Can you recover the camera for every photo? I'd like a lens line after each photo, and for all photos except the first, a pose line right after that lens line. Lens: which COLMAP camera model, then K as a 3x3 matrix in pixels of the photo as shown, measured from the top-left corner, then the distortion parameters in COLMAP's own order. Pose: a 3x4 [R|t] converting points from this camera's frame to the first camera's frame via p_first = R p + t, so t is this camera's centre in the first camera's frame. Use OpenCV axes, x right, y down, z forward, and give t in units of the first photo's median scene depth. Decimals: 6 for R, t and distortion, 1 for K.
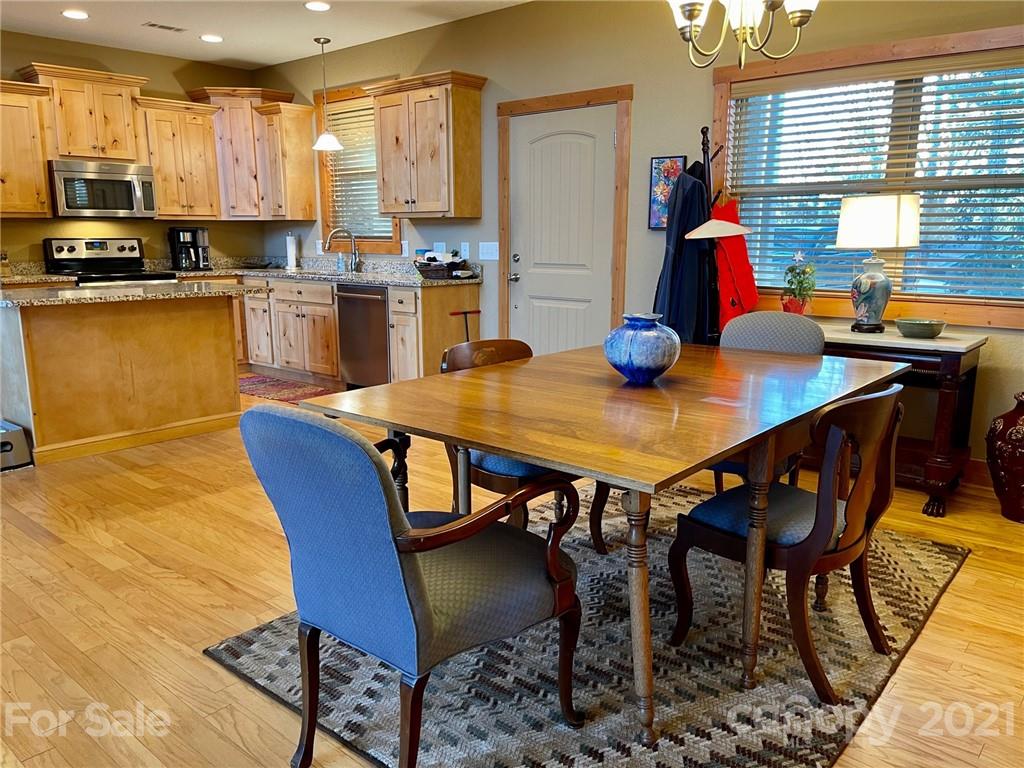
lens RADIAL K [[787.8, 0, 512.0], [0, 787.8, 384.0], [0, 0, 1]] dist [0.035421, -0.001964]
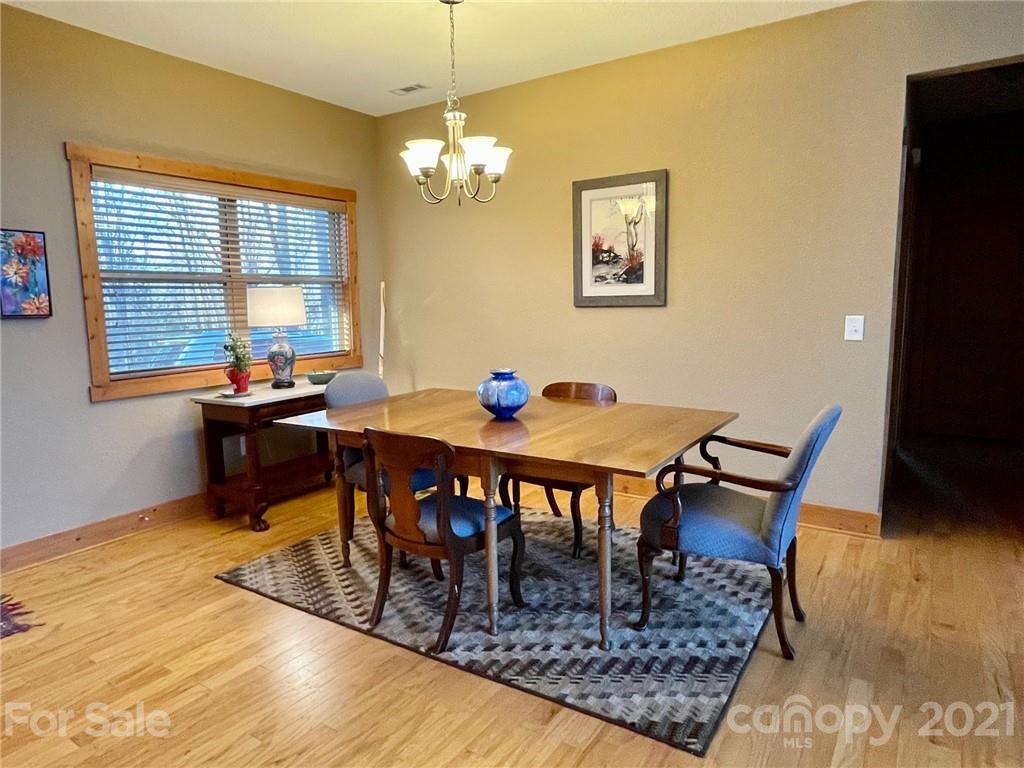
lens RADIAL K [[633.1, 0, 512.0], [0, 633.1, 384.0], [0, 0, 1]] dist [-0.005191, -0.001142]
pose [[-0.116961, -0.129652, 0.984637, -0.613010], [0.208445, 0.966154, 0.151978, -0.147422], [-0.971015, 0.223019, -0.085977, 0.696878]]
